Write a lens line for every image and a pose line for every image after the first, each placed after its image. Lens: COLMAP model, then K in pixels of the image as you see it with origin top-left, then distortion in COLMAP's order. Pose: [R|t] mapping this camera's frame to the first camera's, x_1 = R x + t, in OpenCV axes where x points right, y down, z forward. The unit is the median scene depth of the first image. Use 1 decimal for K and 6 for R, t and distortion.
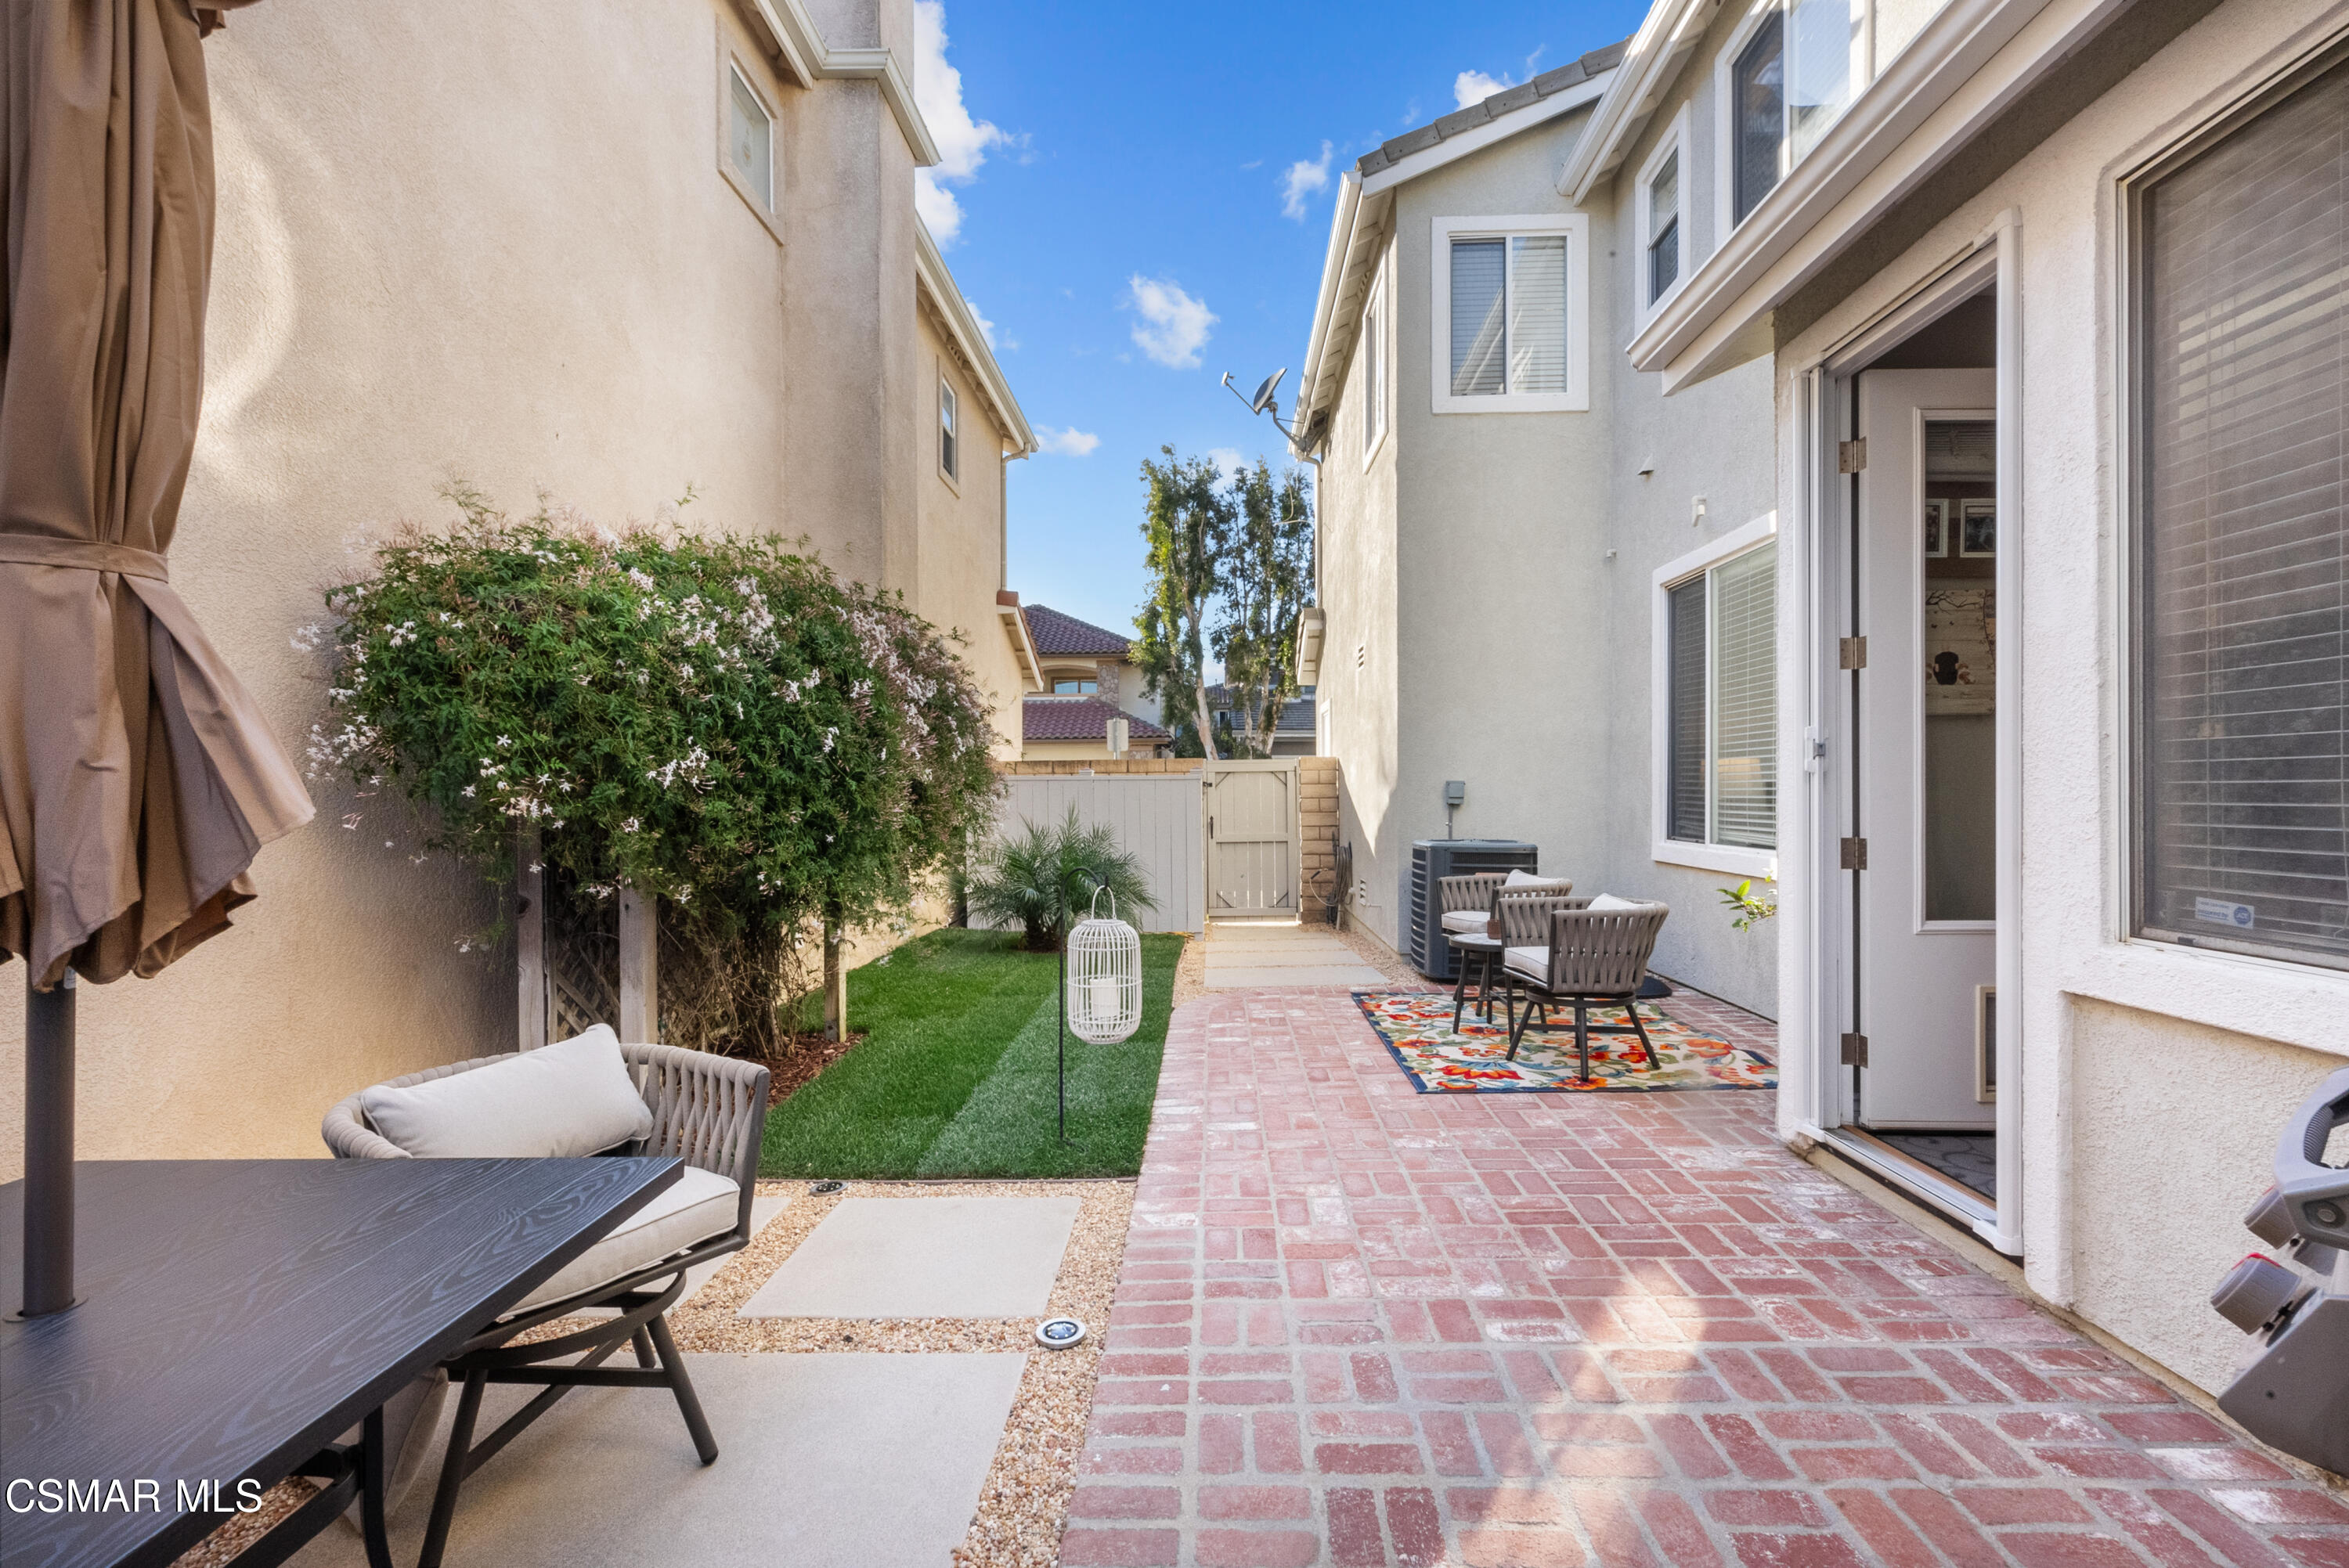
lens RADIAL K [[1058.8, 0, 1181.1], [0, 1058.8, 793.7], [0, 0, 1]] dist [-0.010618, 0.002303]
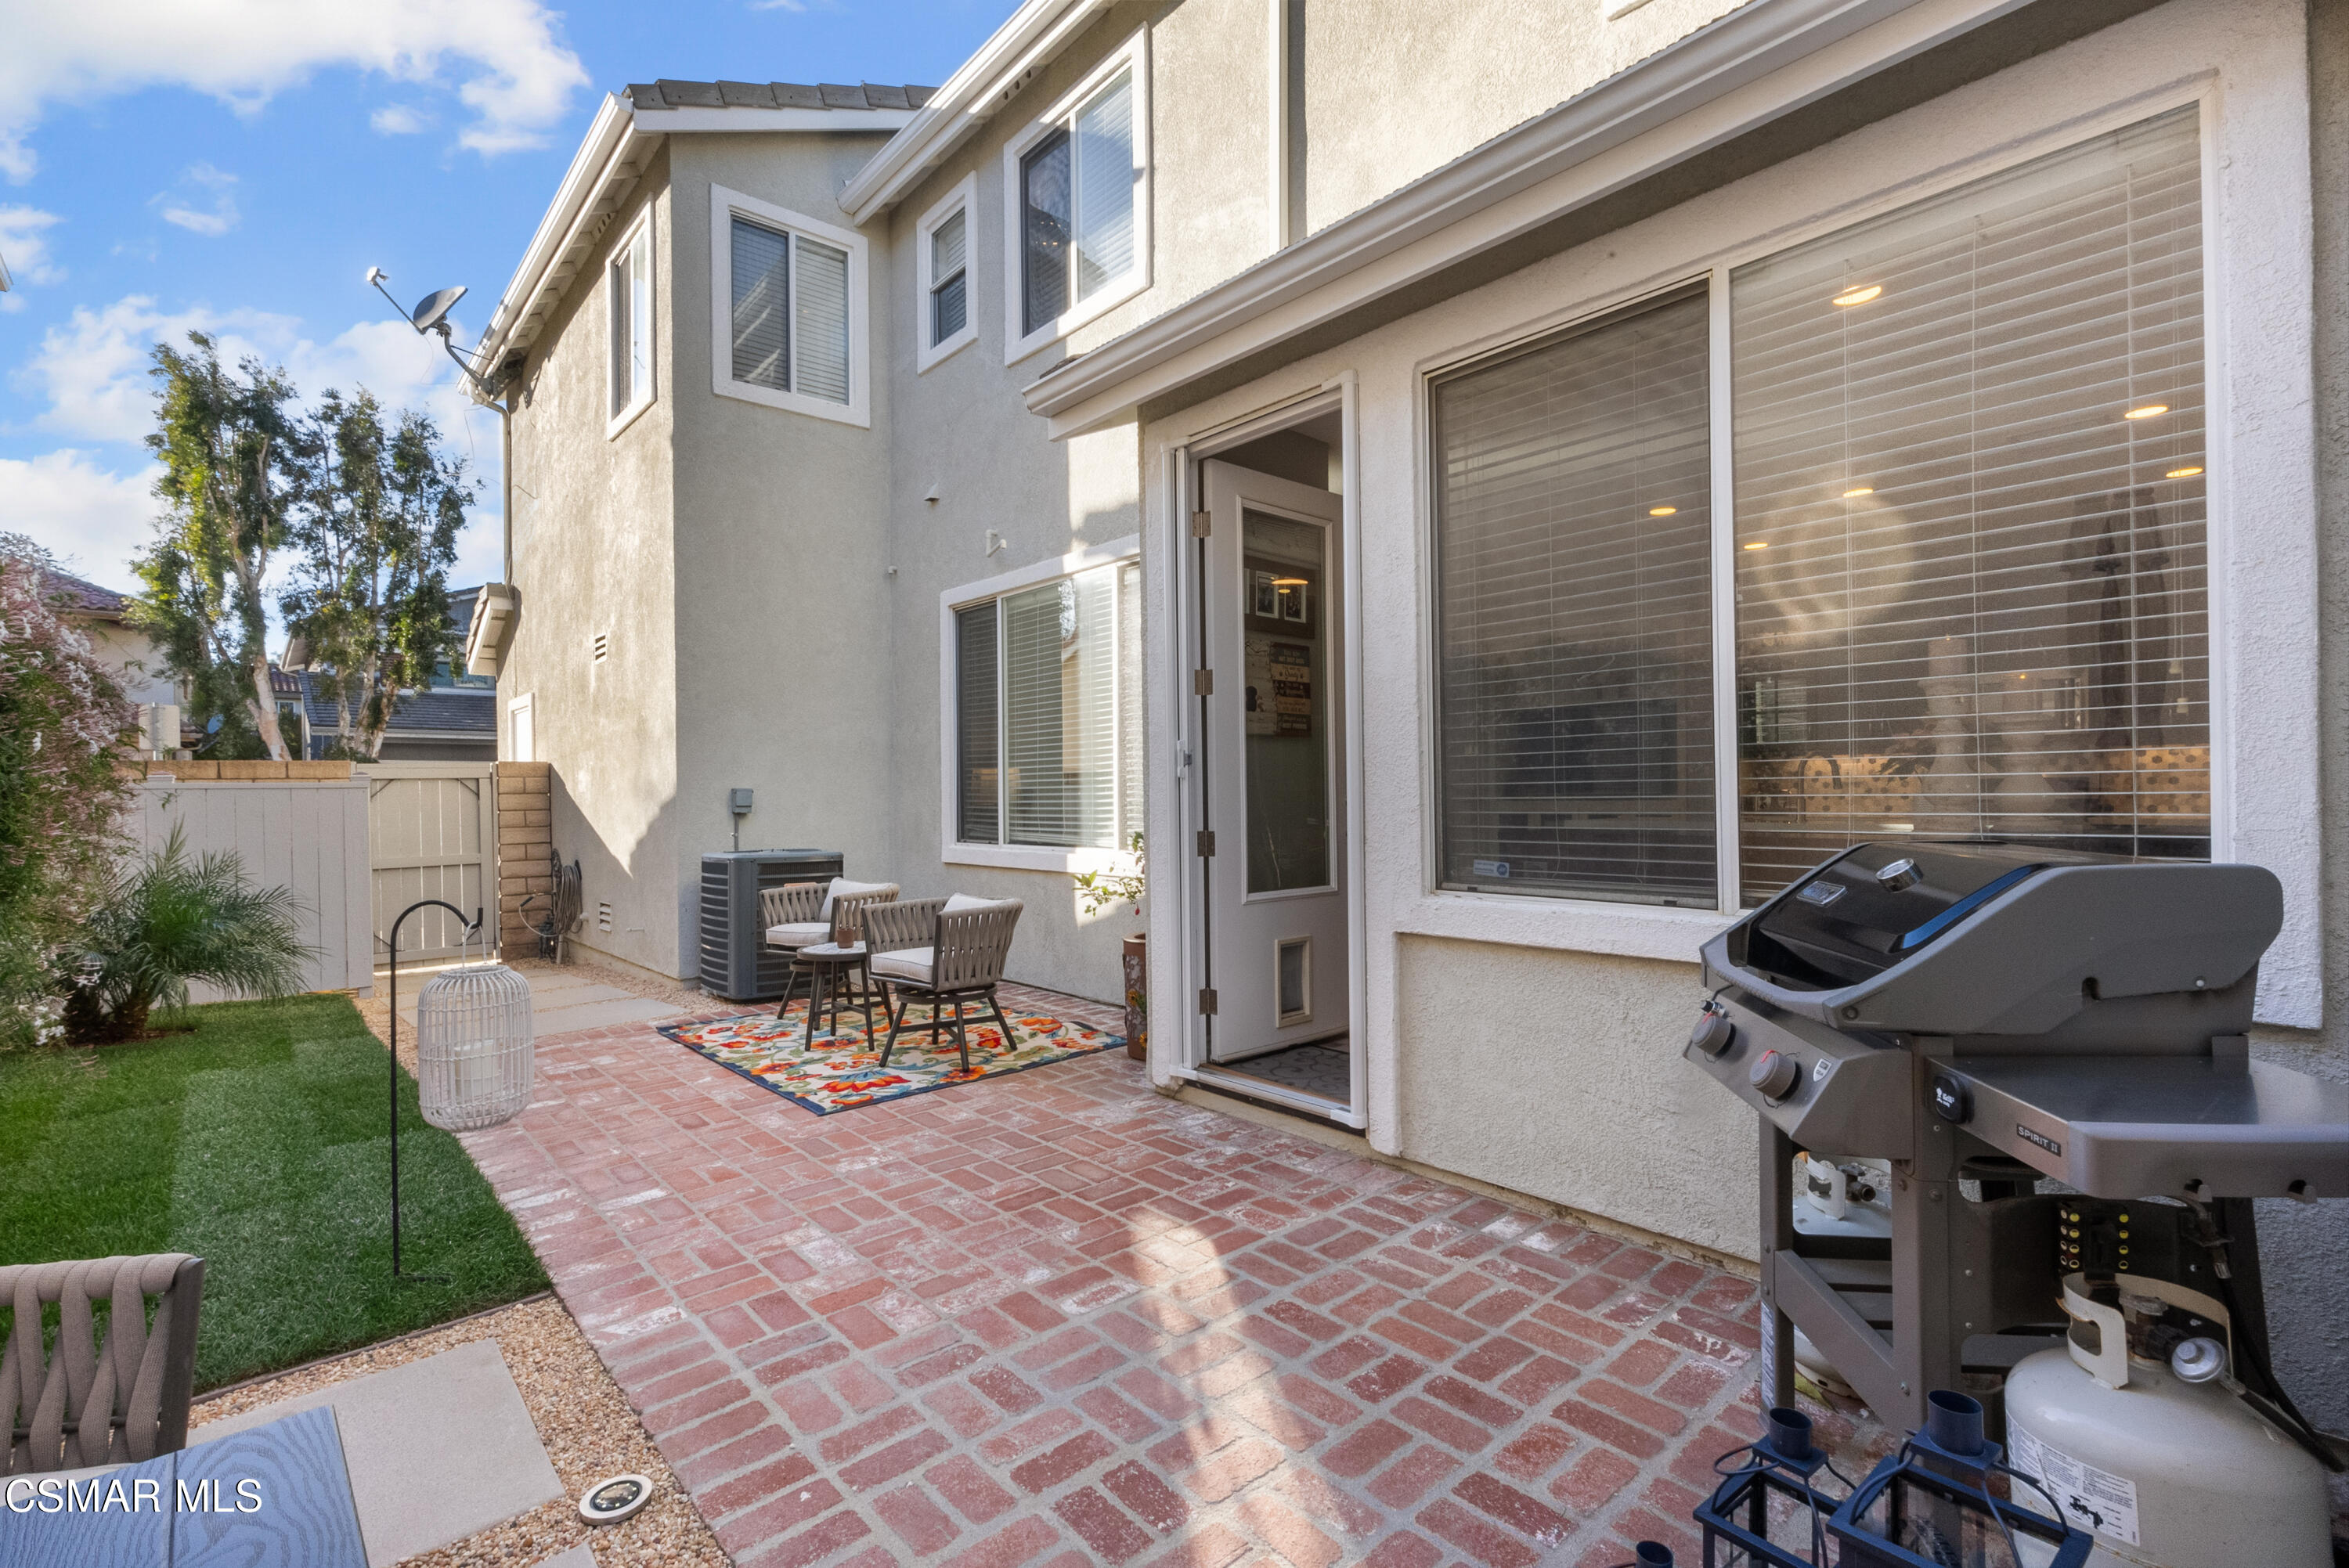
lens RADIAL K [[1058.8, 0, 1181.1], [0, 1058.8, 793.7], [0, 0, 1]] dist [-0.010618, 0.002303]
pose [[0.726502, -0.003579, 0.687155, -0.185145], [0.010459, 0.999928, -0.005851, 0.003442], [-0.687085, 0.011438, 0.726487, 0.084795]]
